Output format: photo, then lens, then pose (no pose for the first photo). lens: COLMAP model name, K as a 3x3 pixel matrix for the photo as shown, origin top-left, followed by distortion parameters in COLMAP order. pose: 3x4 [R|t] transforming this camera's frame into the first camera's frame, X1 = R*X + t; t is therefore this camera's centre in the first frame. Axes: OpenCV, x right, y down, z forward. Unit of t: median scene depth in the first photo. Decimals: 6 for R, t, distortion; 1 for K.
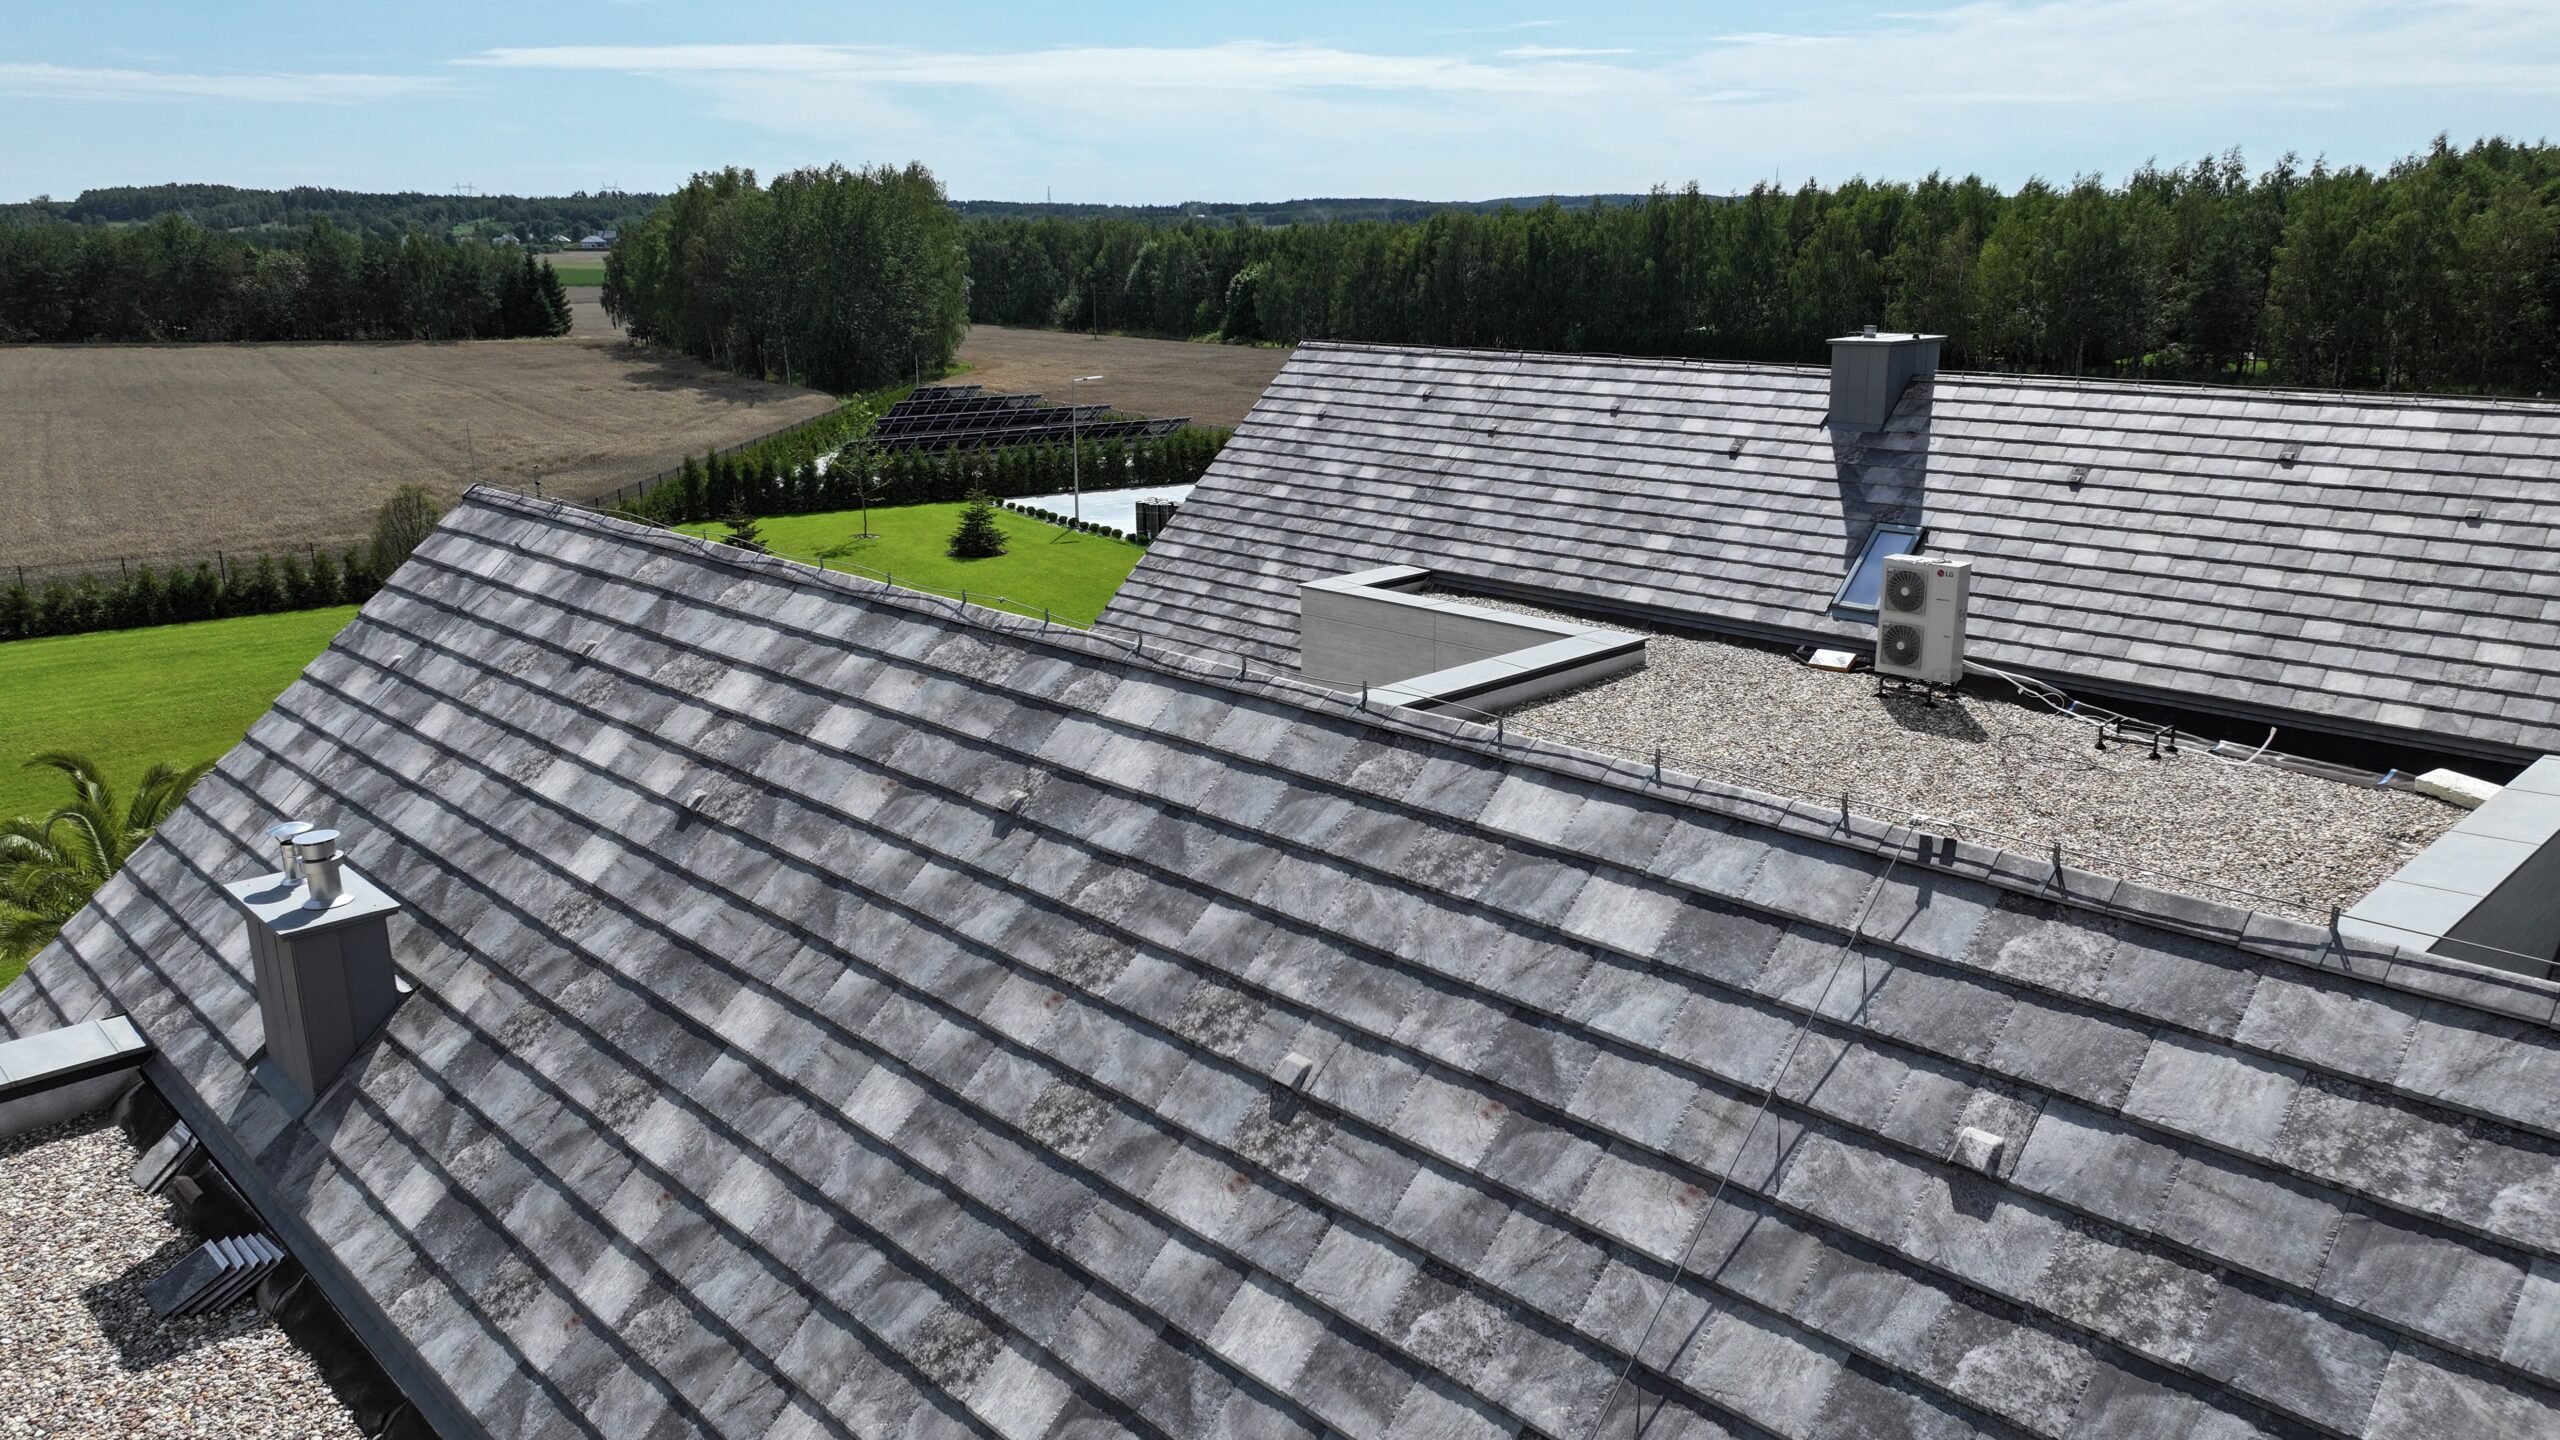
lens RADIAL K [[1803.2, 0, 1276.3], [0, 1803.2, 717.6], [0, 0, 1]] dist [-0.005285, 0.022417]
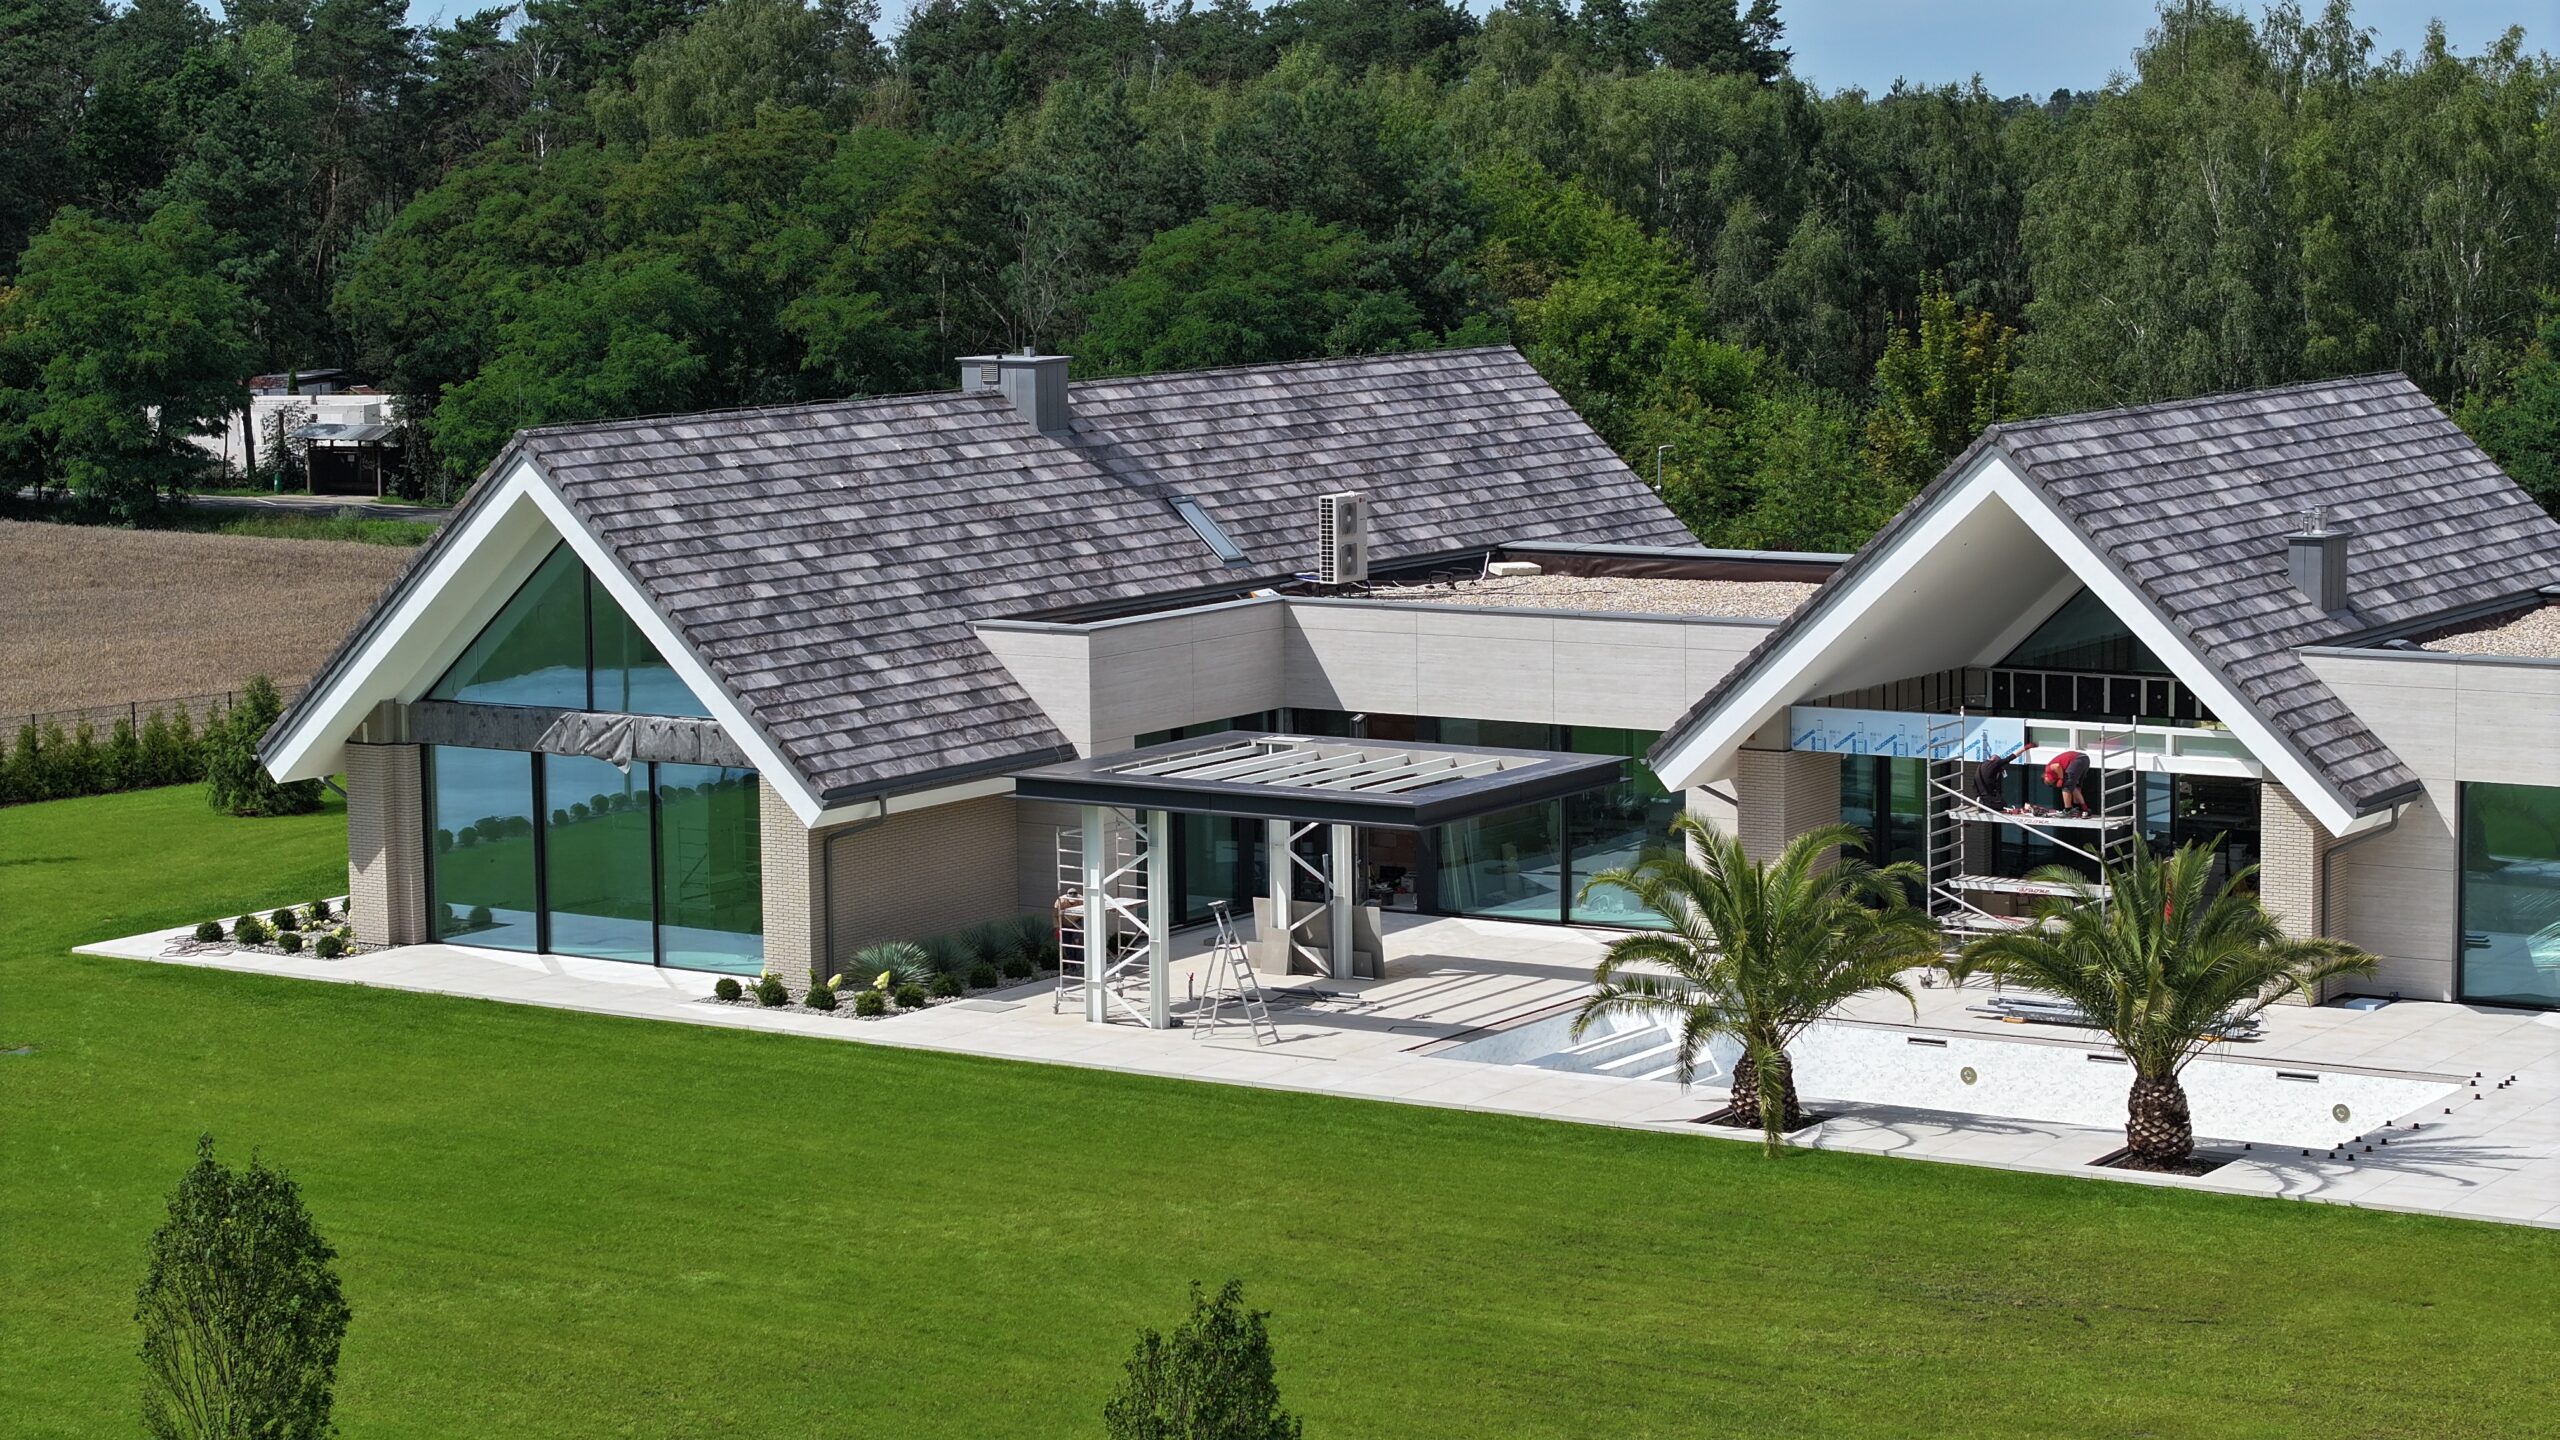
lens RADIAL K [[5226.3, 0, 1280.0], [0, 5226.3, 720.9], [0, 0, 1]] dist [-0.101644, 0.000000]
pose [[-0.227774, -0.102435, 0.968311, -8.321580], [0.264871, 0.950433, 0.162849, -1.385535], [-0.936996, 0.293570, -0.189352, 4.404972]]
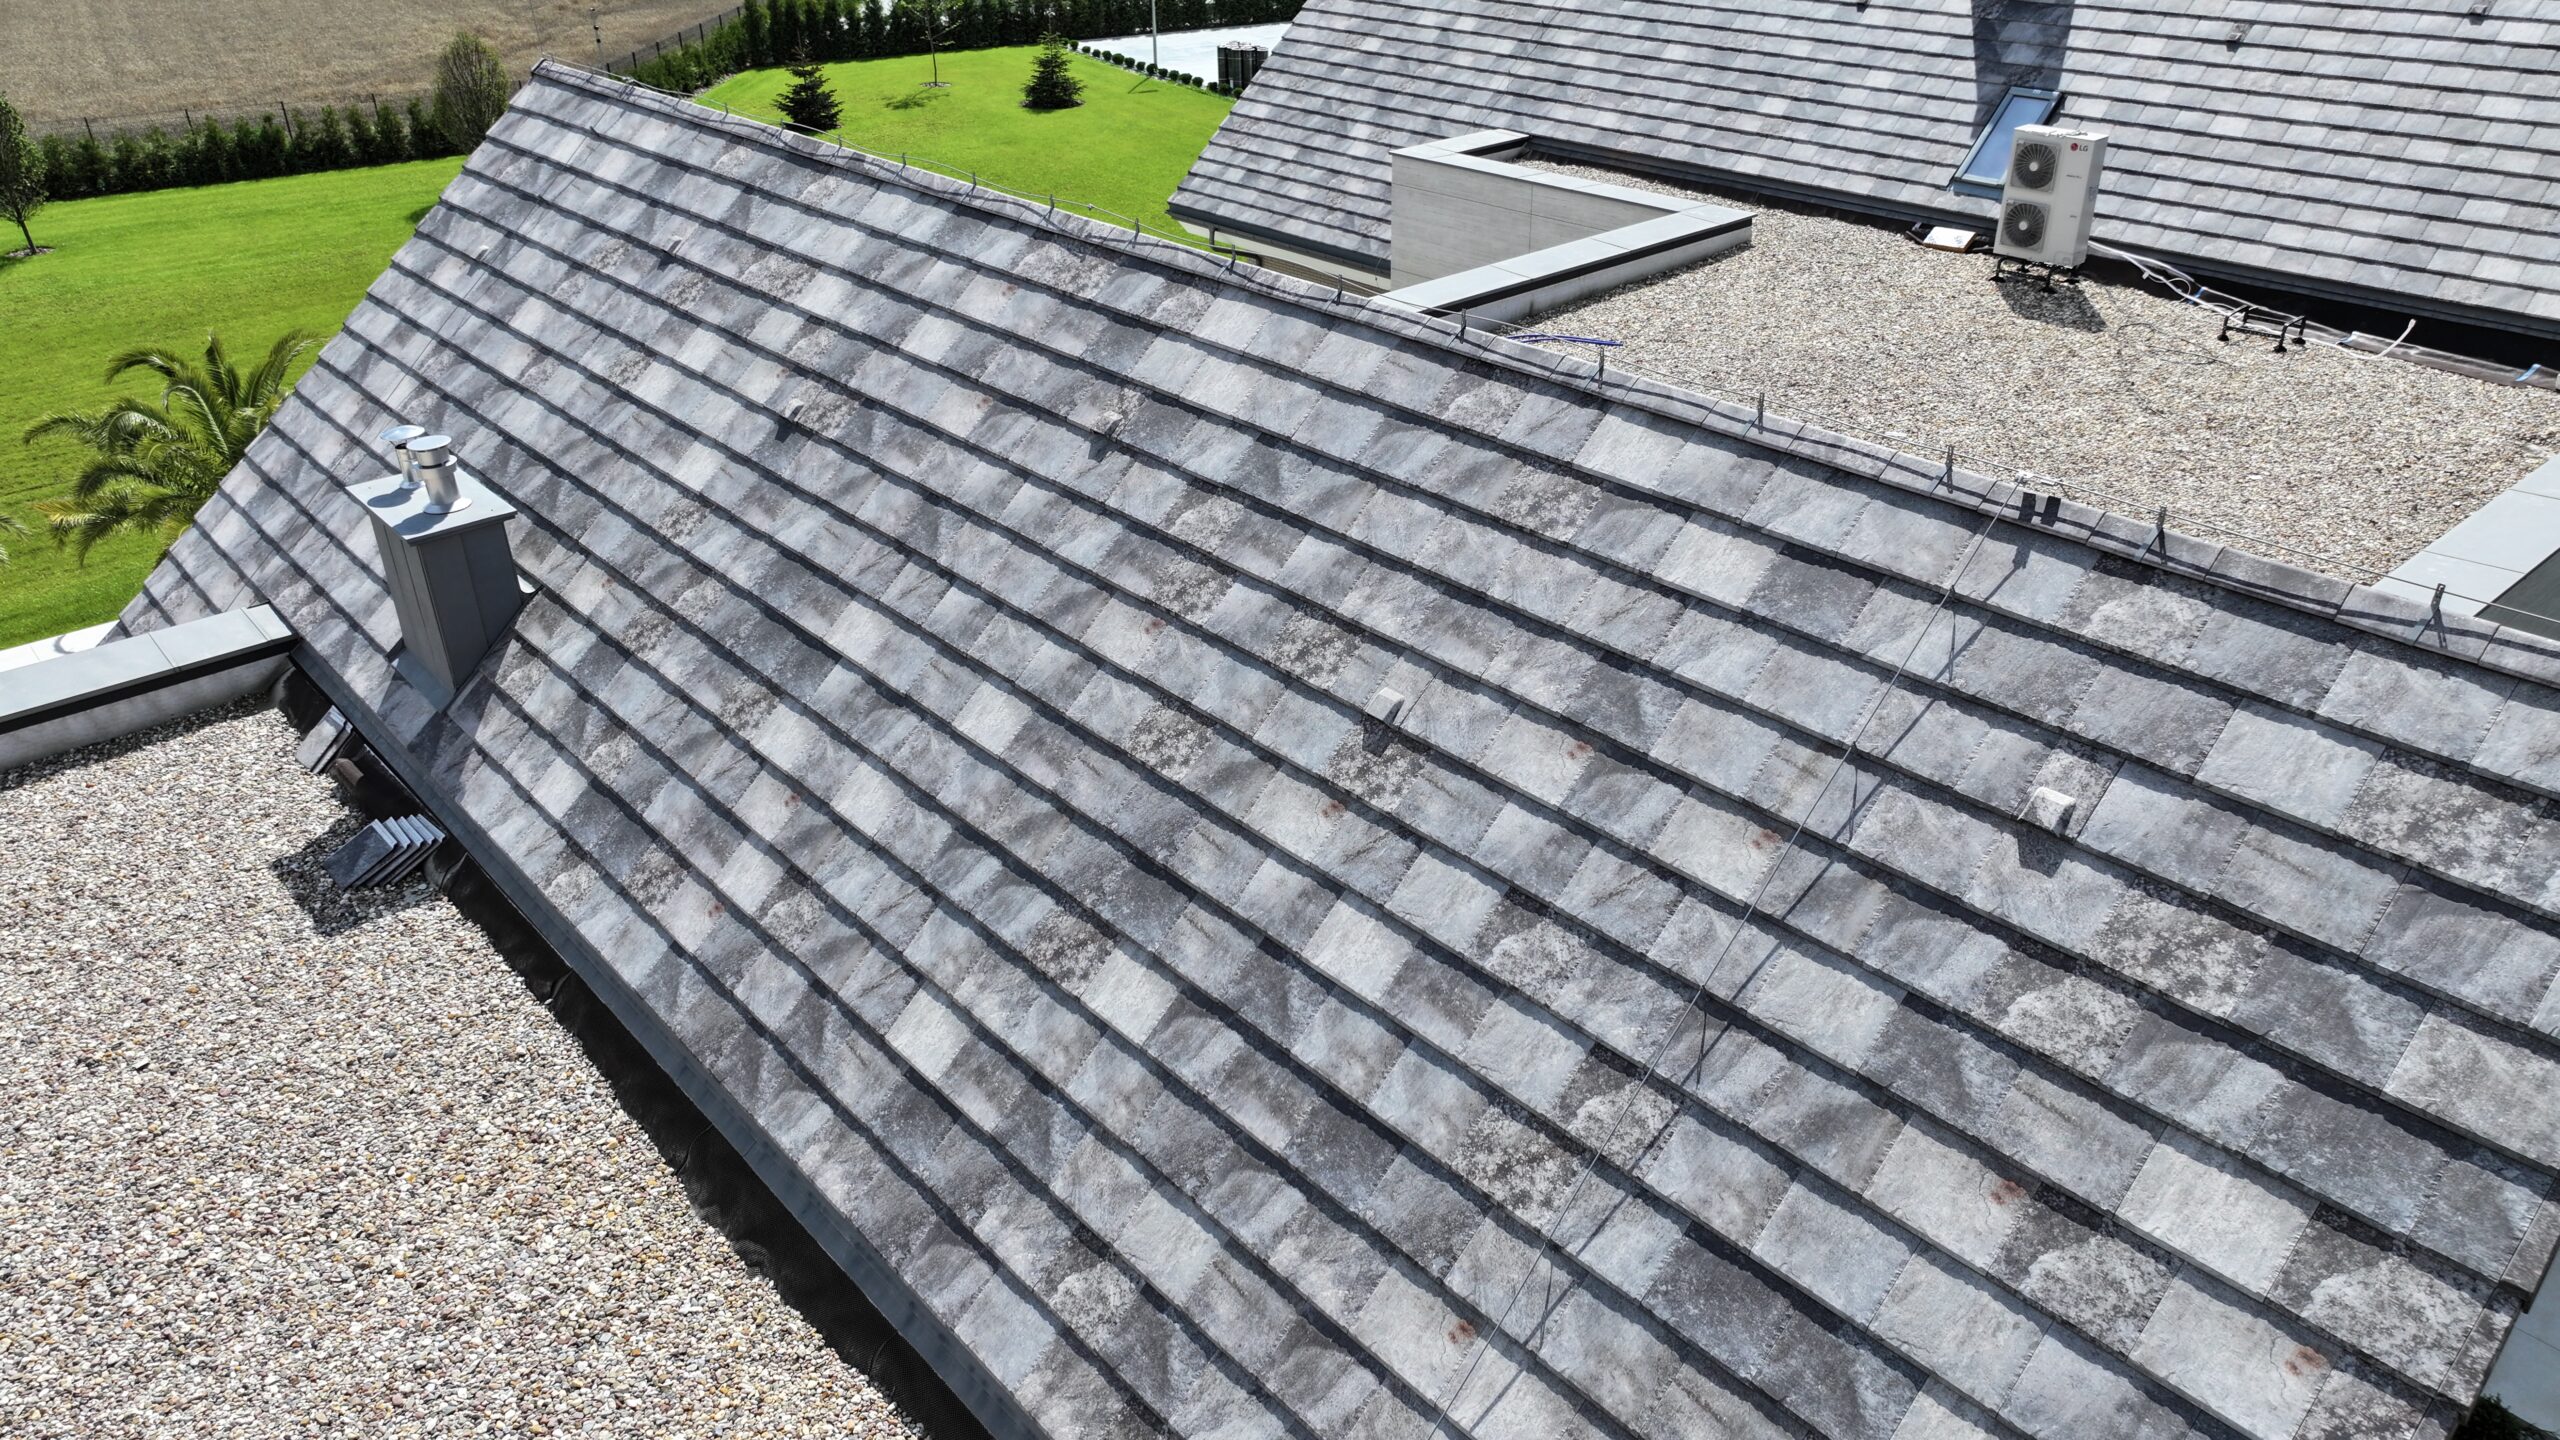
lens RADIAL K [[1803.2, 0, 1274.5], [0, 1803.2, 712.1], [0, 0, 1]] dist [-0.005285, 0.022417]
pose [[0.998923, 0.013708, -0.044316, -0.006838], [-0.002699, 0.970895, 0.239489, -0.037772], [0.046310, -0.239112, 0.969887, -0.008480]]
